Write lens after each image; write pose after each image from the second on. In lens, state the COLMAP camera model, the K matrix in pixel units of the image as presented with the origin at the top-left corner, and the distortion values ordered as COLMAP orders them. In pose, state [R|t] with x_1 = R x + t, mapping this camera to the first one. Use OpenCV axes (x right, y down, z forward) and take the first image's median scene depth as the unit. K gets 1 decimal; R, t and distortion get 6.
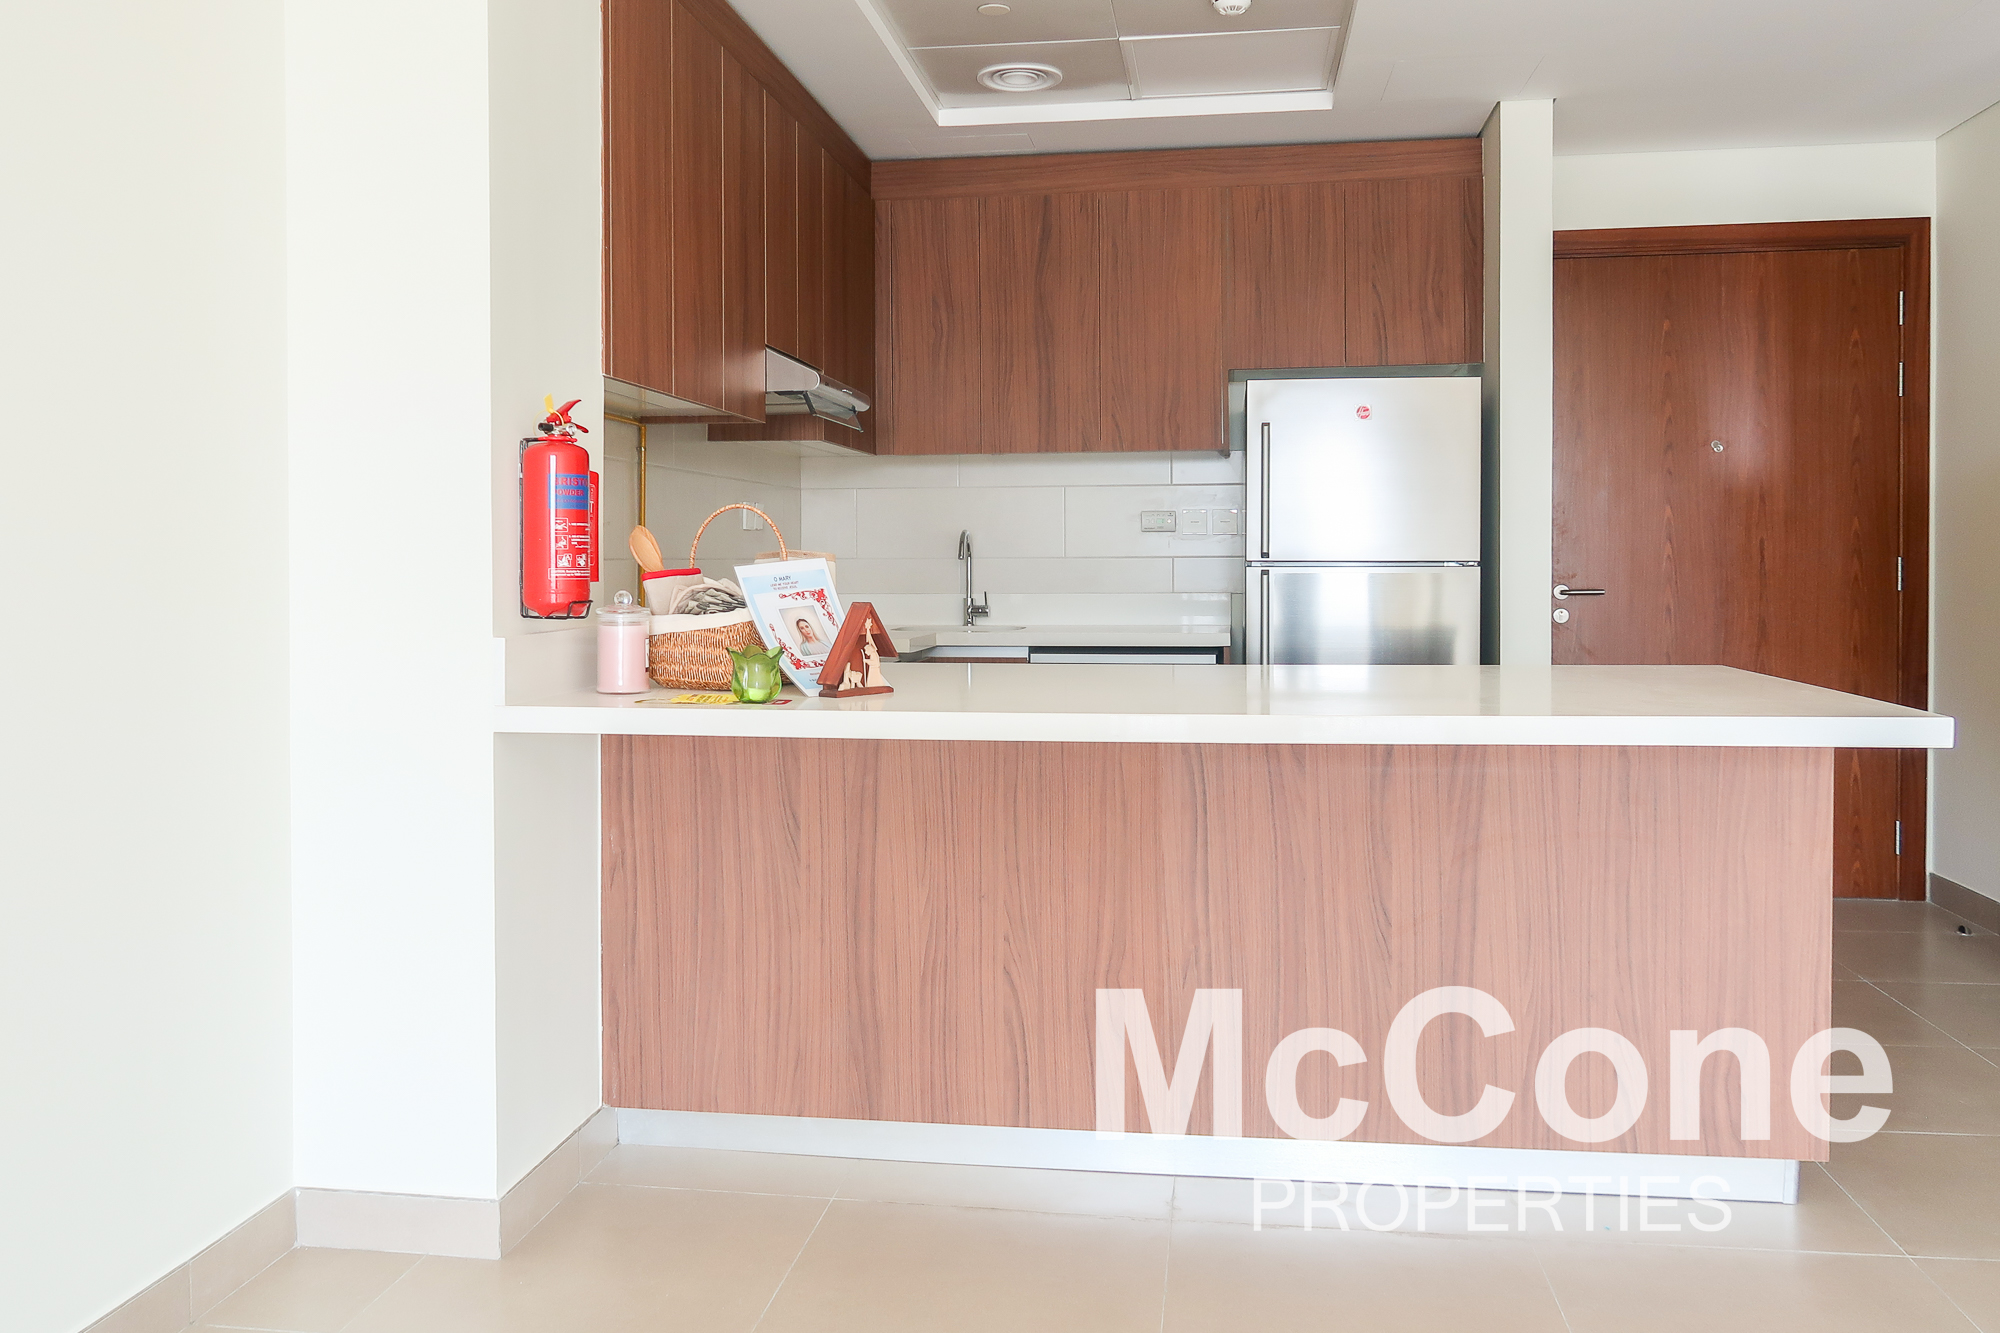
lens RADIAL K [[1633.7, 0, 925.3], [0, 1633.7, 600.6], [0, 0, 1]] dist [0.005318, -0.001980]
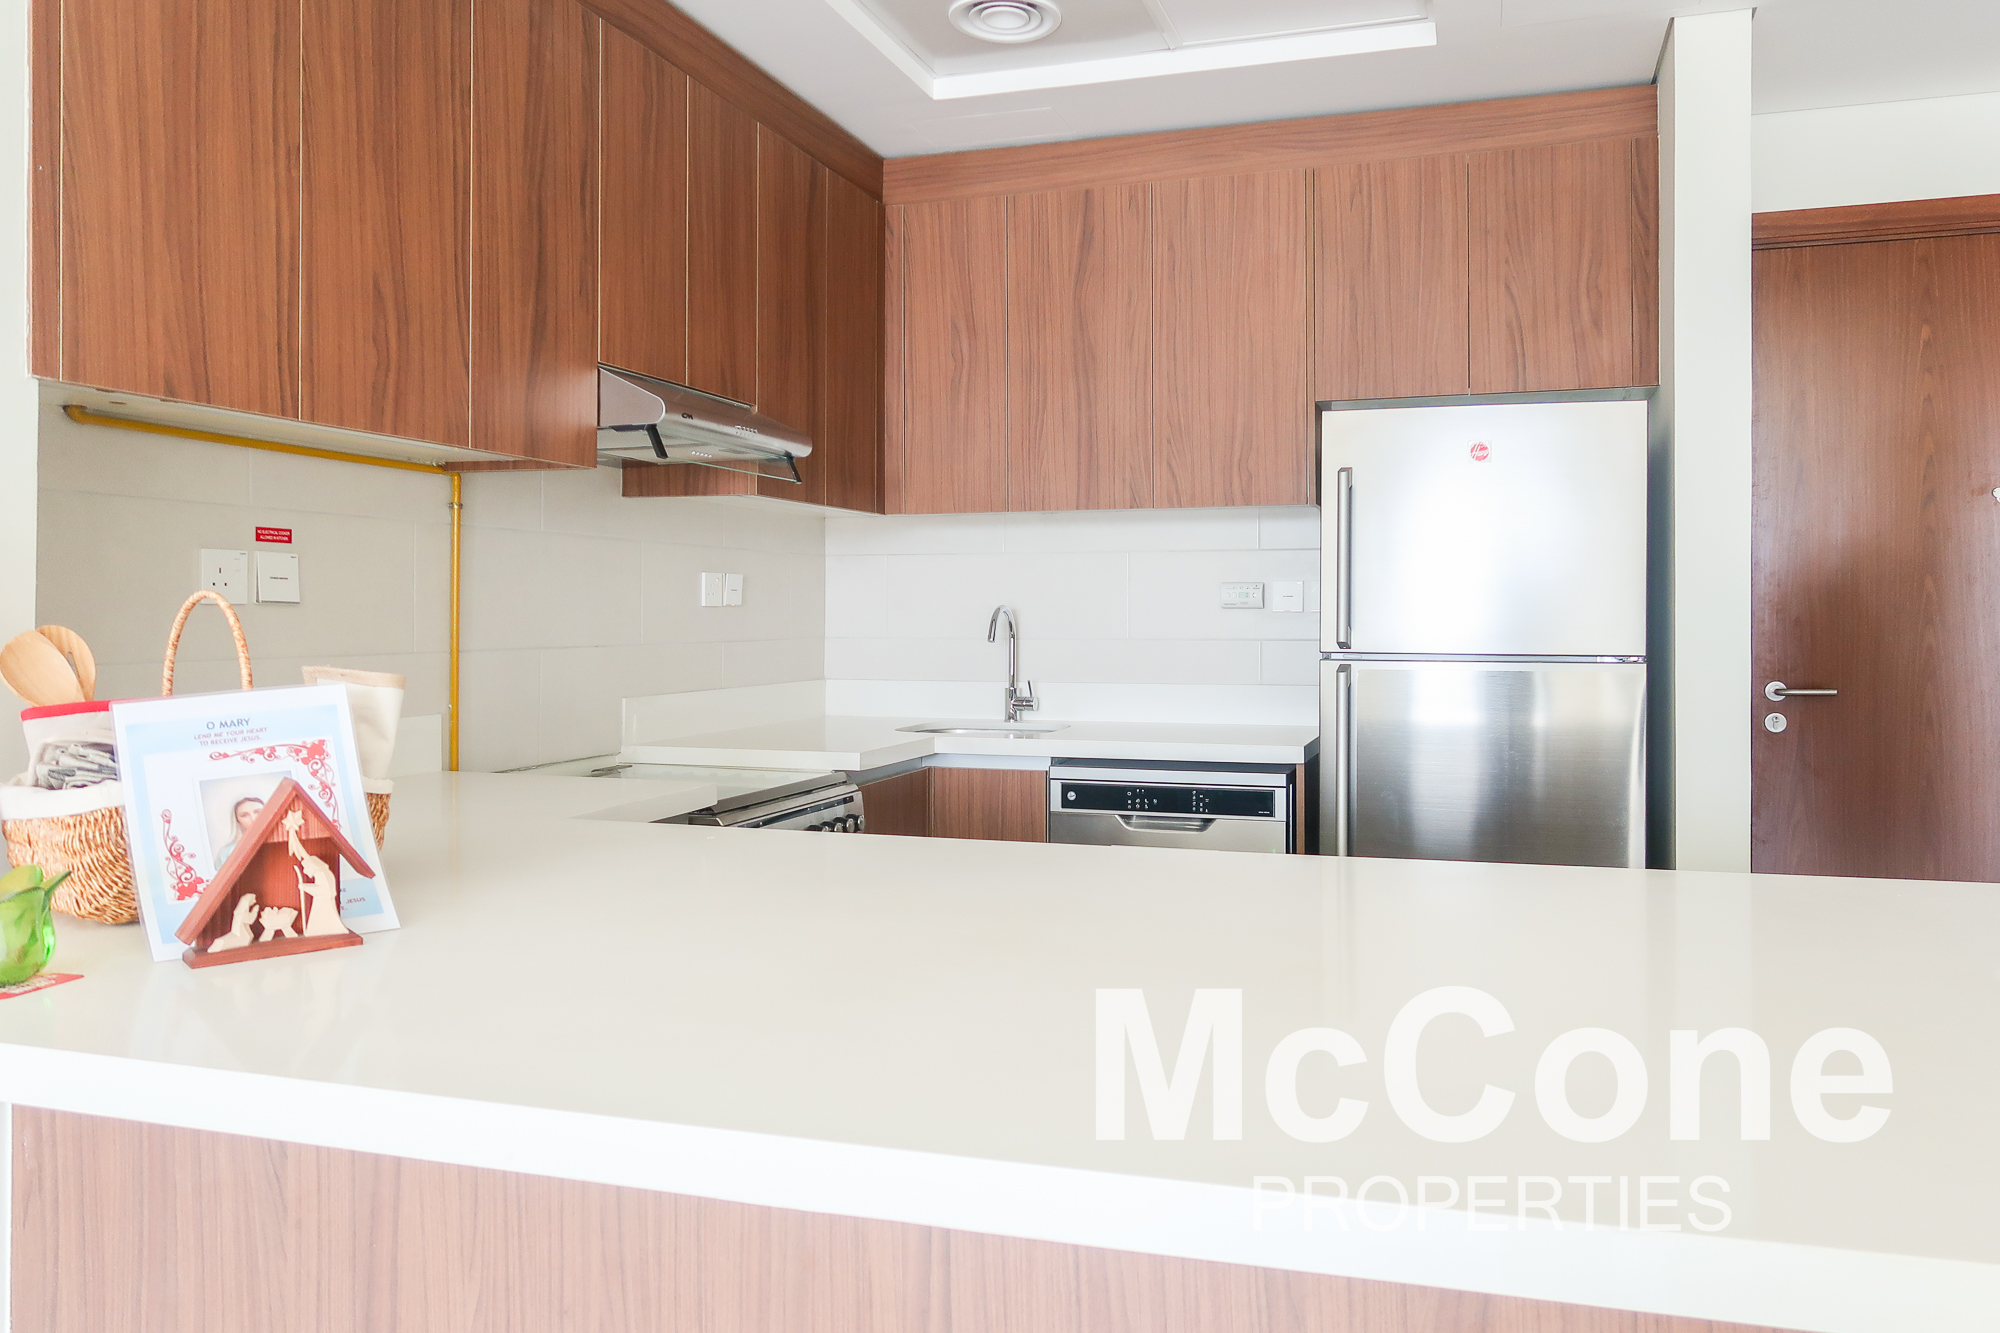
lens RADIAL K [[1414.2, 0, 1010.9], [0, 1414.2, 625.9], [0, 0, 1]] dist [-0.006808, 0.000221]
pose [[0.988700, 0.006550, -0.149764, 0.144552], [-0.008730, 0.999865, -0.013902, -0.024582], [0.149652, 0.015052, 0.988624, 0.318428]]
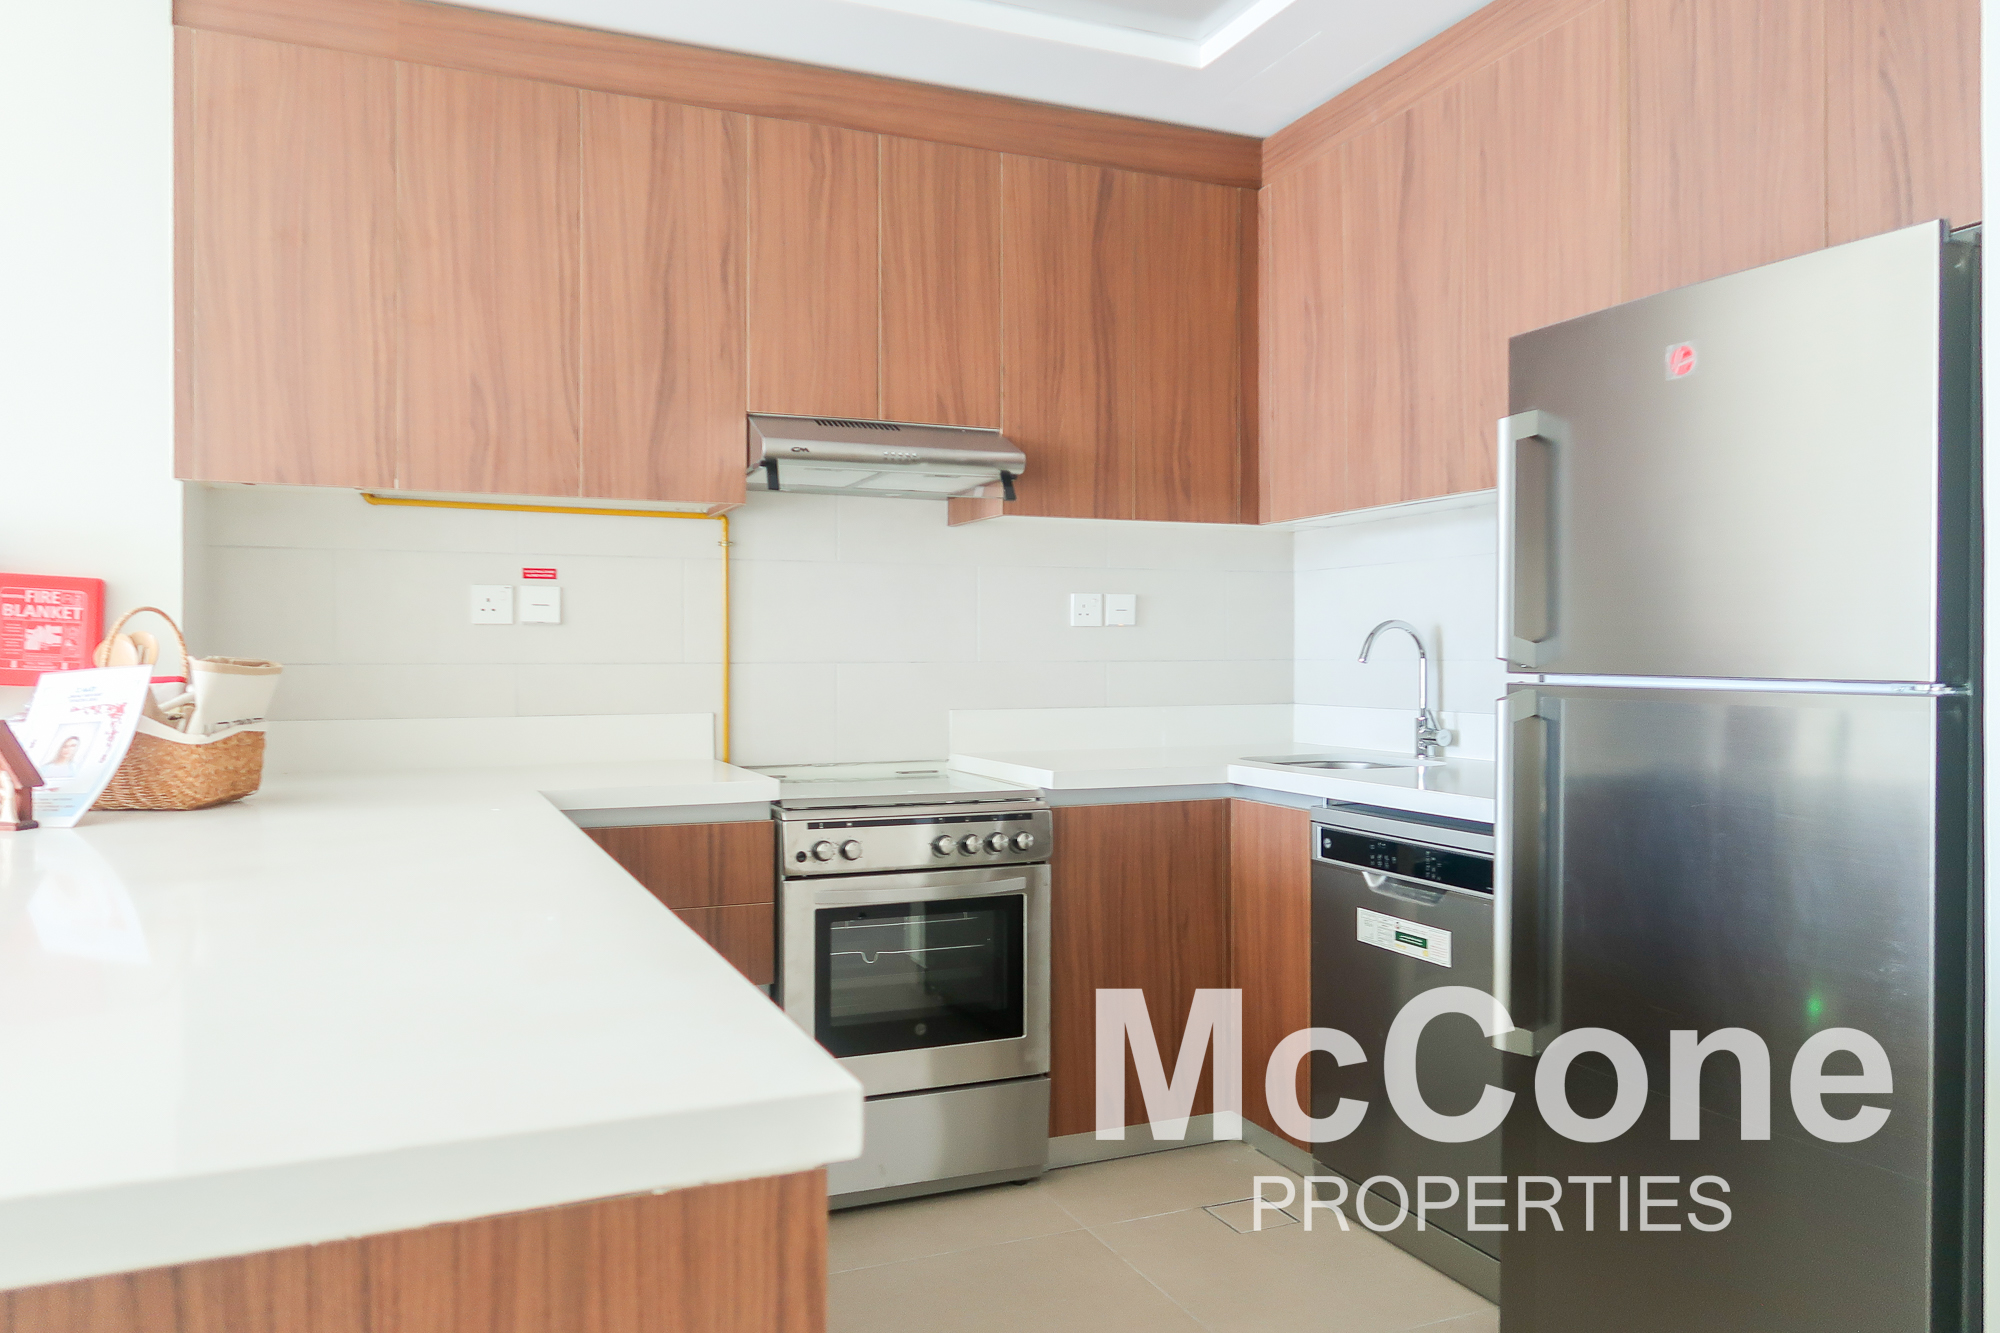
lens RADIAL K [[1373.7, 0, 1019.8], [0, 1373.7, 663.0], [0, 0, 1]] dist [-0.001507, 0.005694]
pose [[0.536673, 0.008594, -0.843746, 0.466502], [-0.021788, 0.999756, -0.003676, -0.020752], [0.843509, 0.020356, 0.536730, 0.586570]]
